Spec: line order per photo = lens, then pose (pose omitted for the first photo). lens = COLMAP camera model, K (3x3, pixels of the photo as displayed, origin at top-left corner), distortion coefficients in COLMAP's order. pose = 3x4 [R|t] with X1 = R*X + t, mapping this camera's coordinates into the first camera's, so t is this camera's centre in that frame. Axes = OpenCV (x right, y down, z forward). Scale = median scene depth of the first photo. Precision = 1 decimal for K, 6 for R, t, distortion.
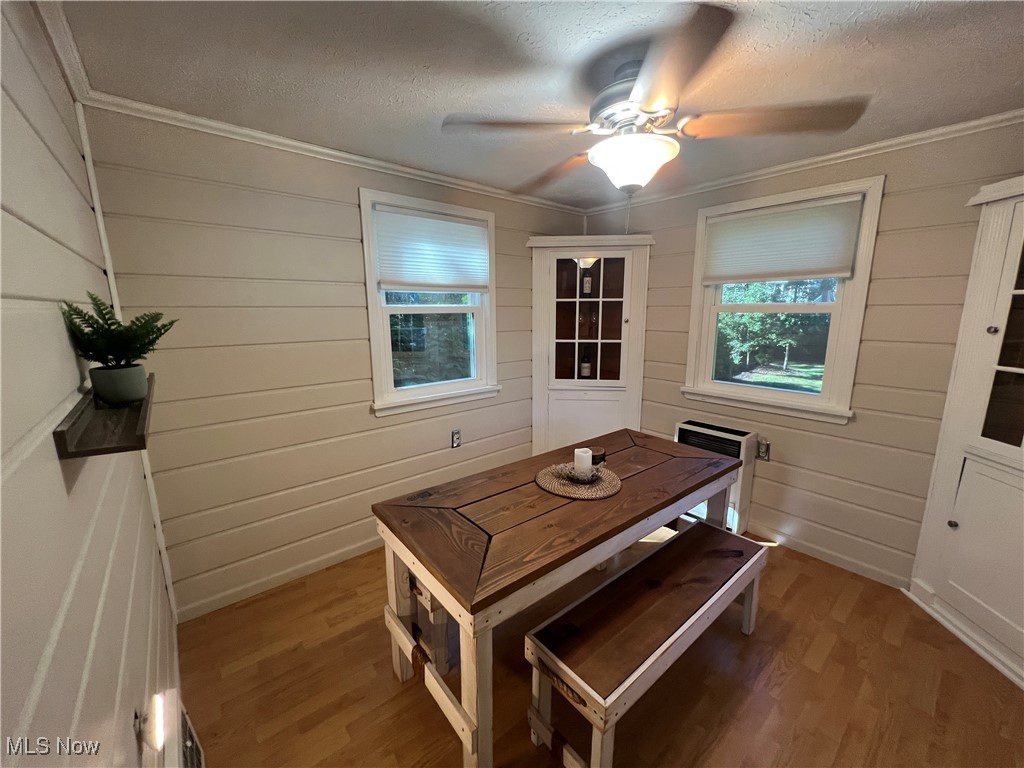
lens RADIAL K [[407.8, 0, 512.0], [0, 407.8, 384.0], [0, 0, 1]] dist [-0.001100, -0.000243]
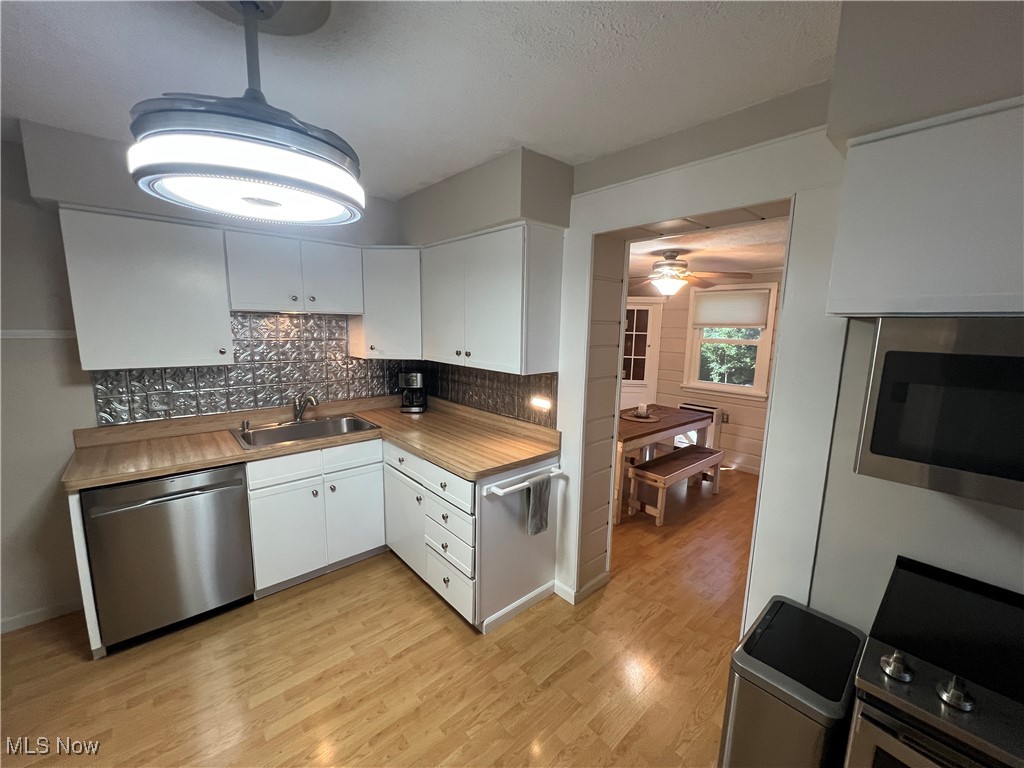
lens RADIAL K [[407.8, 0, 512.0], [0, 407.8, 384.0], [0, 0, 1]] dist [-0.001100, -0.000243]
pose [[0.999045, 0.023423, 0.036887, -0.501308], [-0.021777, 0.998776, -0.044414, 0.134013], [-0.037882, 0.043569, 0.998332, -0.968934]]
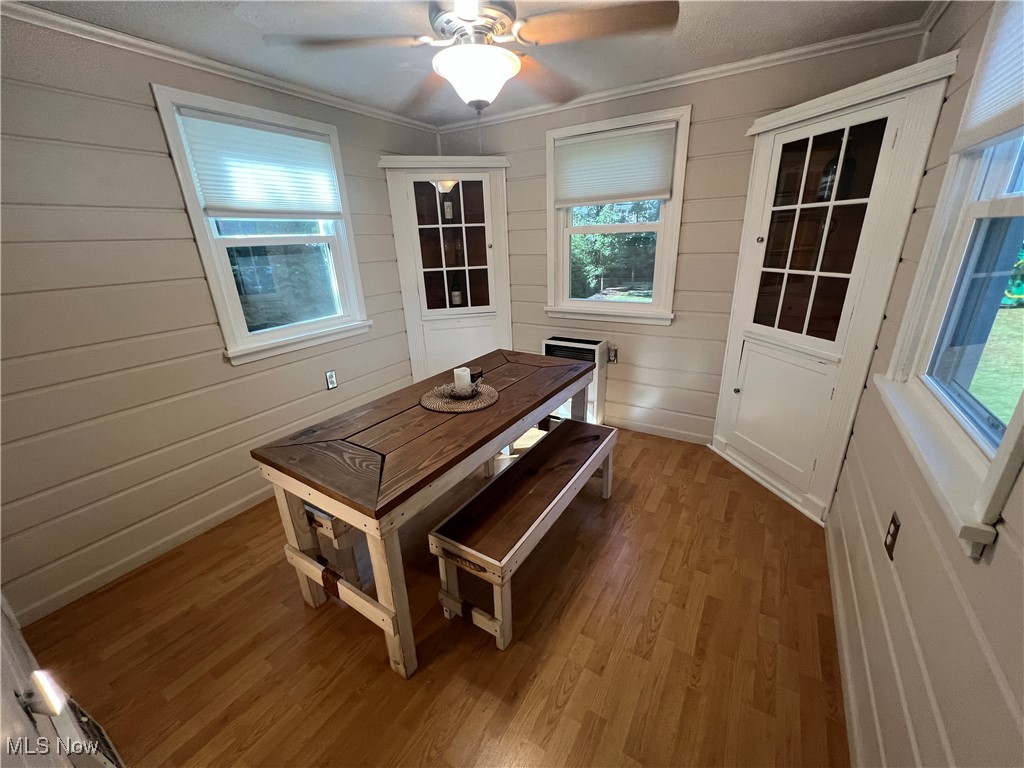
lens RADIAL K [[407.8, 0, 512.0], [0, 407.8, 384.0], [0, 0, 1]] dist [-0.001100, -0.000243]
pose [[0.949671, -0.134574, 0.282869, -0.006533], [0.089086, 0.981757, 0.167980, 0.025234], [-0.300314, -0.134326, 0.944335, -0.046559]]
